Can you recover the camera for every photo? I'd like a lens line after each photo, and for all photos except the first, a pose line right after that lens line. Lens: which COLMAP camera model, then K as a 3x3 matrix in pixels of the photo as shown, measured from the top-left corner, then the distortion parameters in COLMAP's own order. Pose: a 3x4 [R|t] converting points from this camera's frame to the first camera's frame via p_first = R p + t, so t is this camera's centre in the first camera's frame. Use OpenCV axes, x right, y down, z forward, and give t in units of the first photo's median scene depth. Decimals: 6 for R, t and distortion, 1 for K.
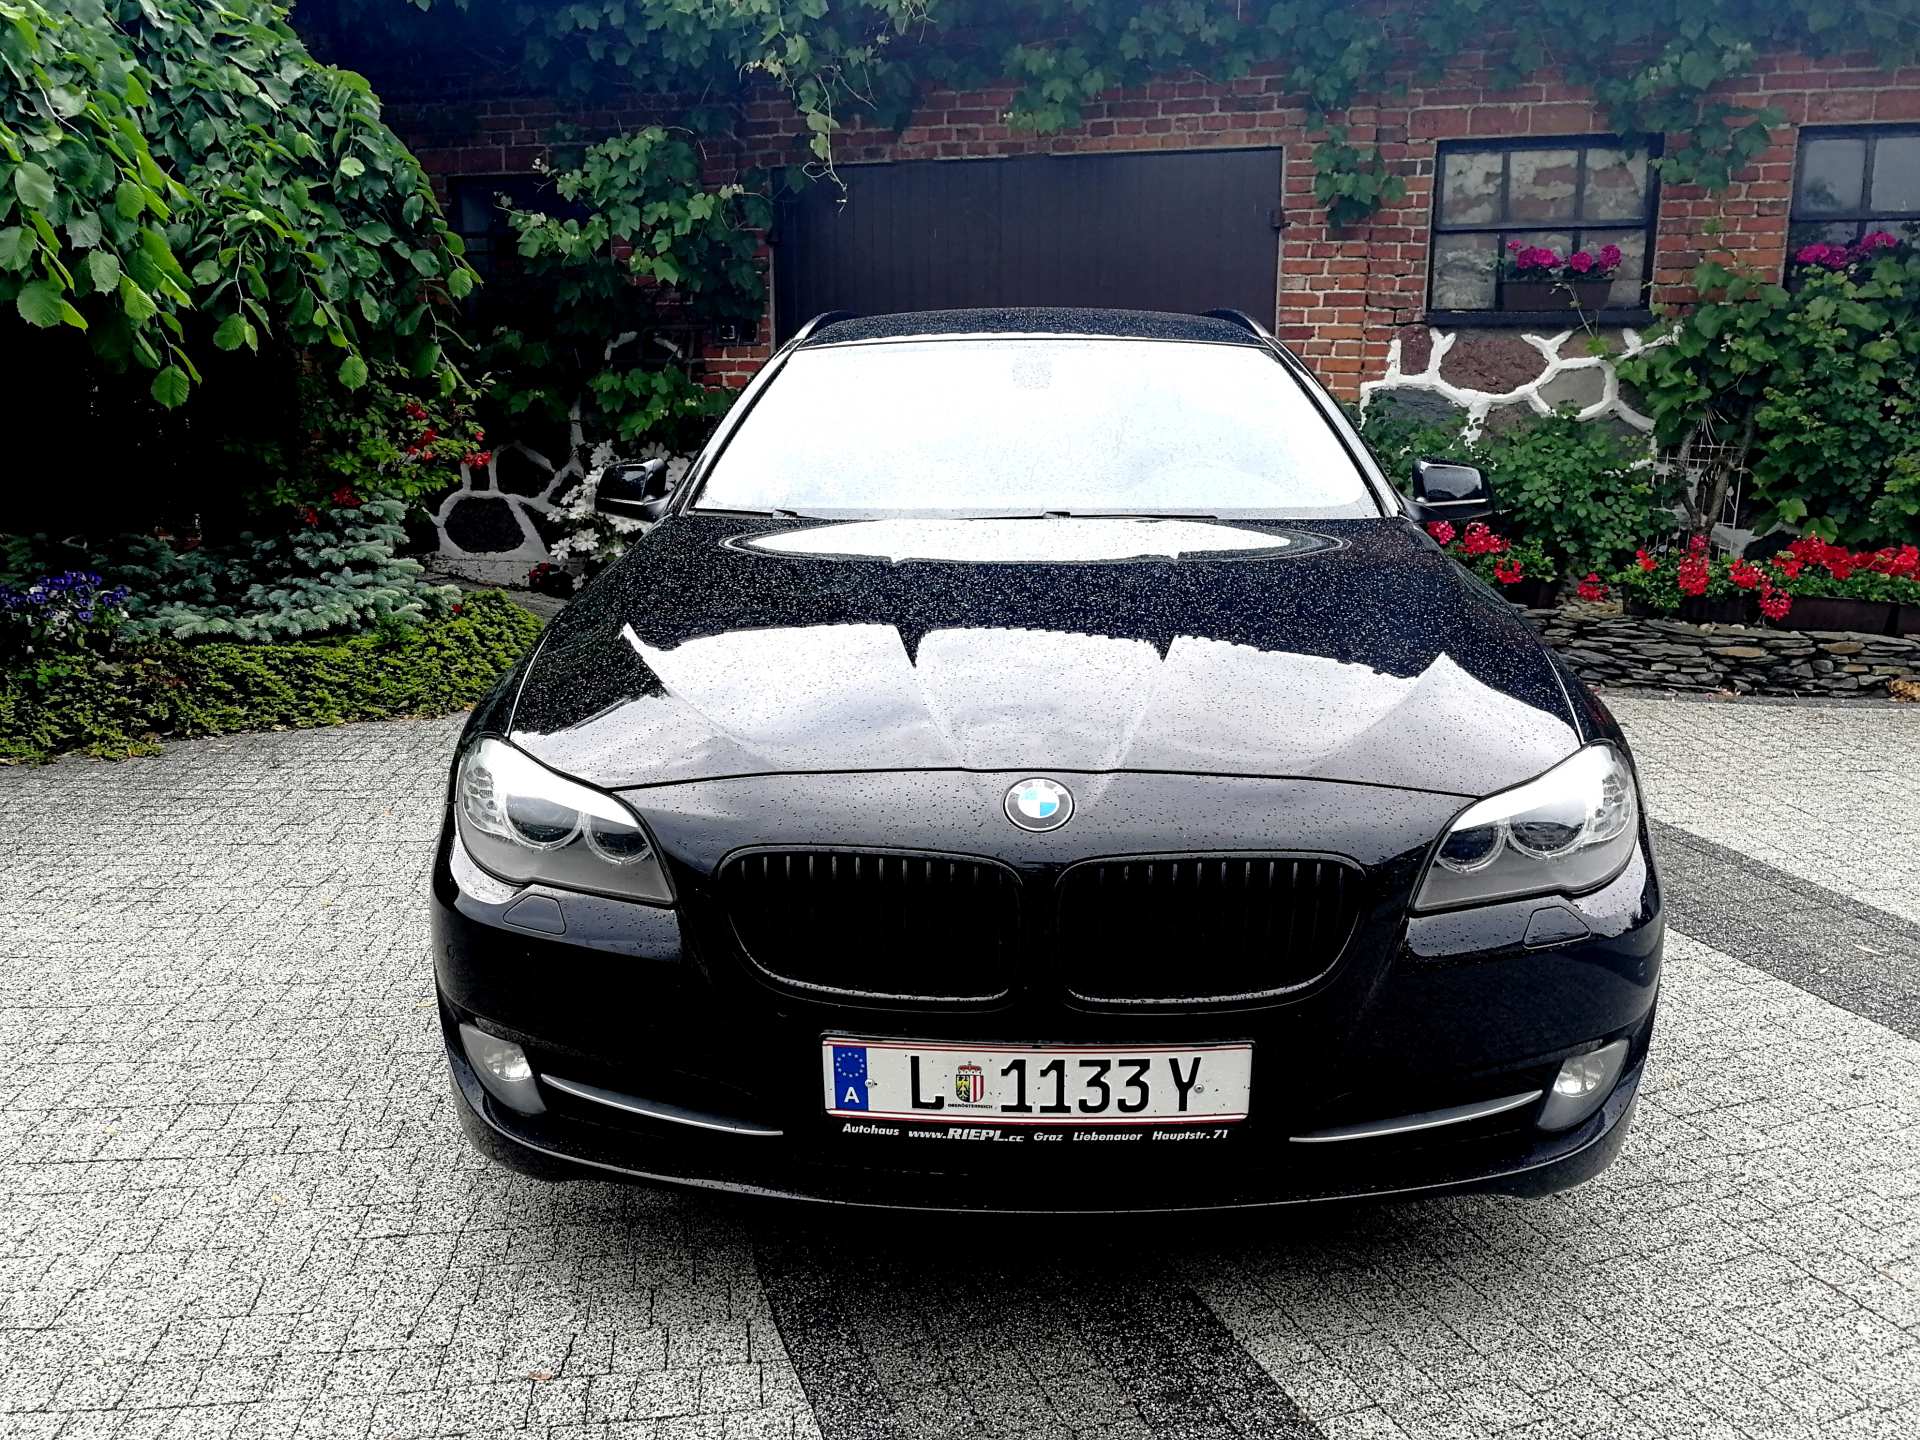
lens RADIAL K [[1541.2, 0, 967.8], [0, 1541.2, 723.9], [0, 0, 1]] dist [0.027775, -0.050458]
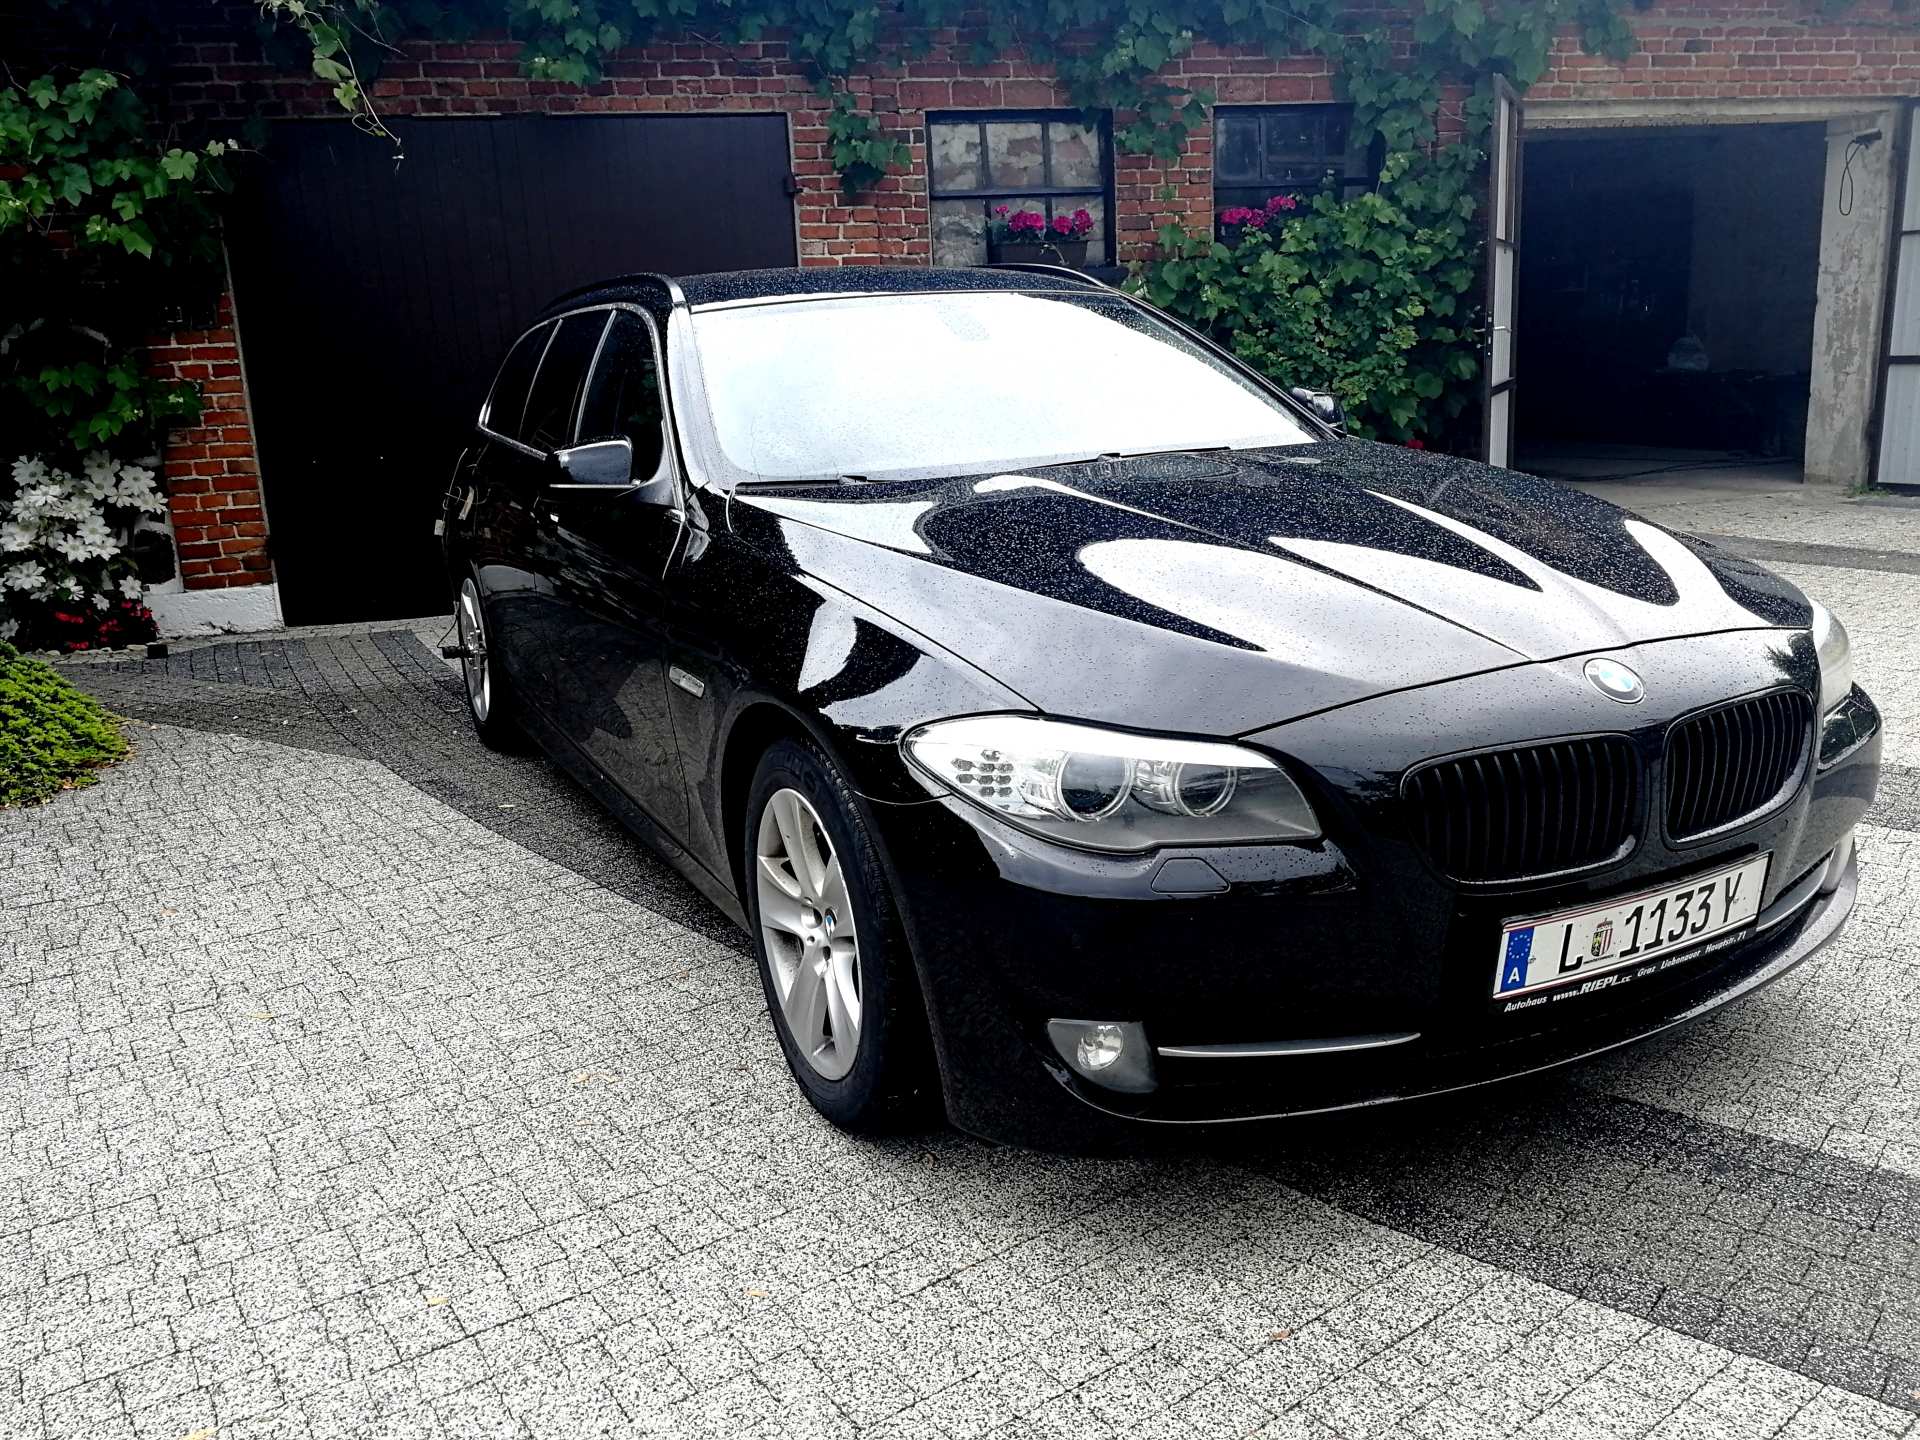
lens RADIAL K [[1539.1, 0, 965.9], [0, 1539.1, 725.0], [0, 0, 1]] dist [0.025568, -0.044874]
pose [[0.874990, -0.155099, 0.458626, -0.231819], [0.148167, 0.987630, 0.051316, -0.011287], [-0.460912, 0.023052, 0.887147, 0.058567]]
